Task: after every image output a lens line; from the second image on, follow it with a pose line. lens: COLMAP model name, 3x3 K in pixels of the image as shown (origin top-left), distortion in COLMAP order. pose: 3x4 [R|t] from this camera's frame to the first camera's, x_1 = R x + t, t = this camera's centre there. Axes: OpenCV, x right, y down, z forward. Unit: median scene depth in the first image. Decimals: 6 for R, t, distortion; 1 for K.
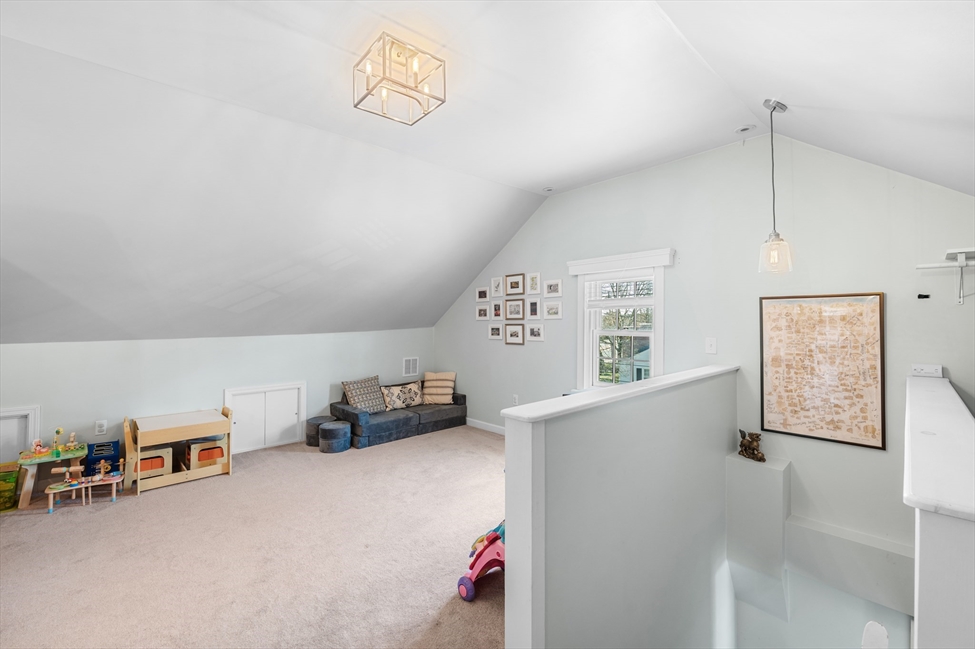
lens RADIAL K [[400.3, 0, 487.3], [0, 400.3, 318.5], [0, 0, 1]] dist [-0.003899, -0.000609]
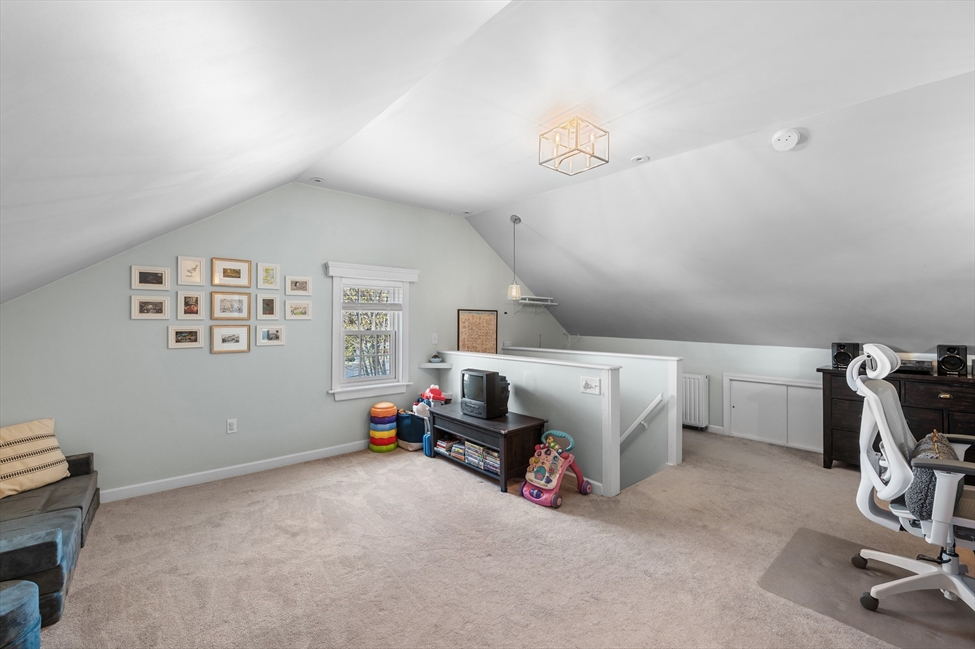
lens RADIAL K [[400.3, 0, 487.3], [0, 400.3, 318.5], [0, 0, 1]] dist [-0.003899, -0.000609]
pose [[0.068764, 0.015463, 0.997513, -0.673537], [-0.010828, 0.999833, -0.014753, 0.007216], [-0.997574, -0.009787, 0.068920, 0.491356]]
